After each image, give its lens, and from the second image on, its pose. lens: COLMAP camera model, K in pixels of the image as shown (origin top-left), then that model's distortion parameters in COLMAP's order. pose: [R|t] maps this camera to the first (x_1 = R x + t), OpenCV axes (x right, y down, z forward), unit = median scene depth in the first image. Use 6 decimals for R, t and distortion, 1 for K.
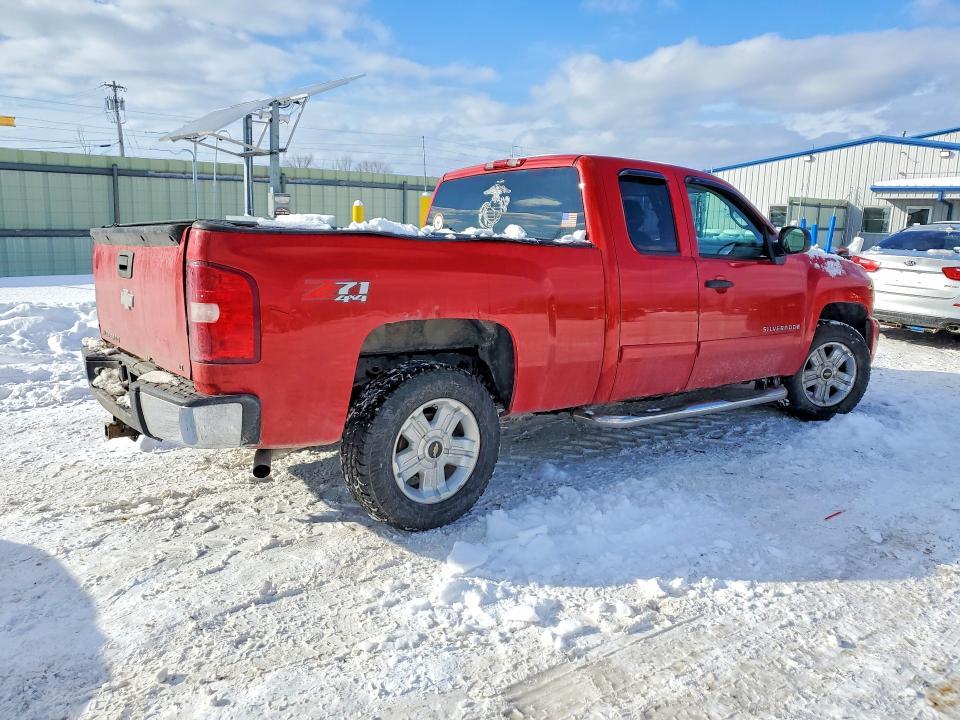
lens RADIAL K [[760.8, 0, 478.0], [0, 760.8, 360.1], [0, 0, 1]] dist [0.011417, 0.006556]
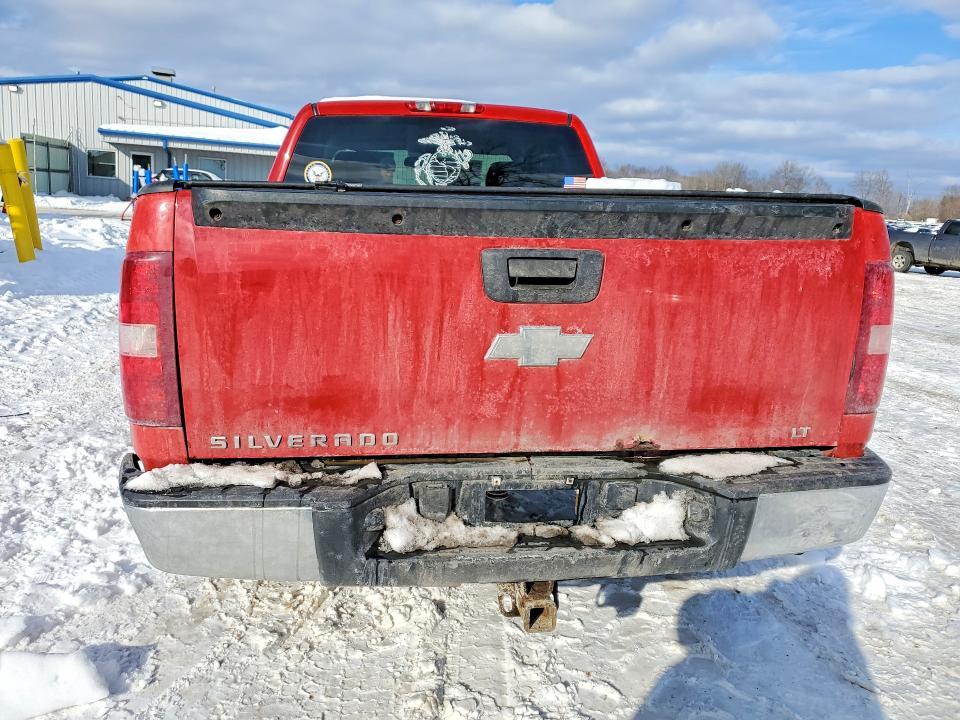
lens RADIAL K [[760.8, 0, 480.0], [0, 760.8, 359.0], [0, 0, 1]] dist [0.011417, 0.006556]
pose [[0.511182, -0.169532, 0.842586, -0.104736], [0.107939, 0.985254, 0.132753, -0.015800], [-0.852668, 0.023087, 0.521944, 0.088621]]
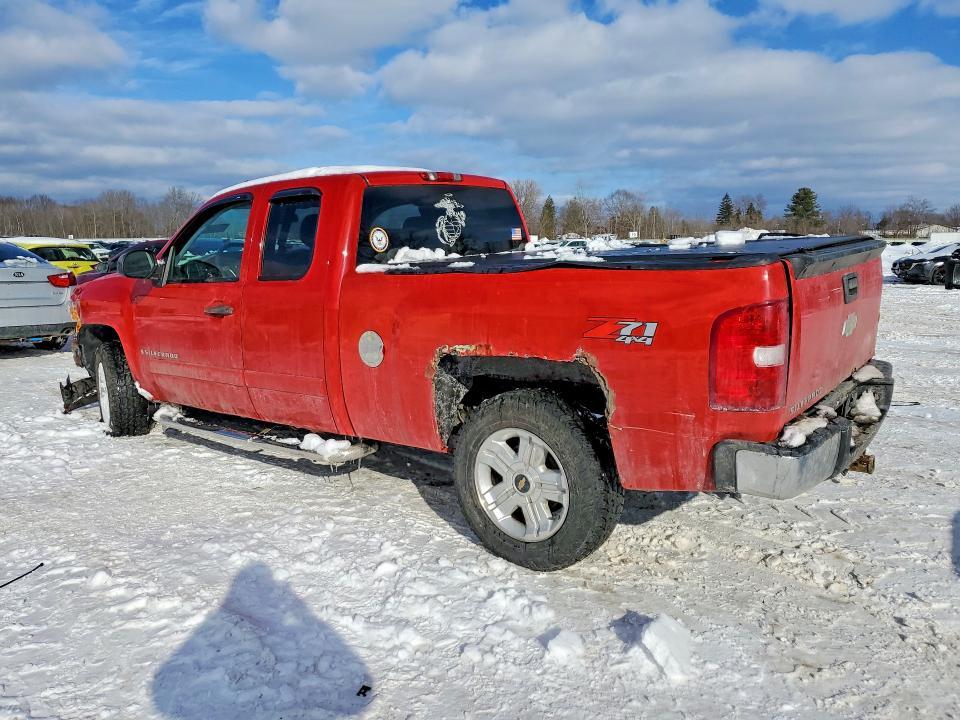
lens RADIAL K [[760.8, 0, 482.0], [0, 760.8, 359.0], [0, 0, 1]] dist [0.011417, 0.006556]
pose [[-0.242075, -0.171294, 0.955017, -0.147371], [0.178066, 0.959731, 0.217275, -0.037398], [-0.953778, 0.222653, -0.201825, 0.189195]]
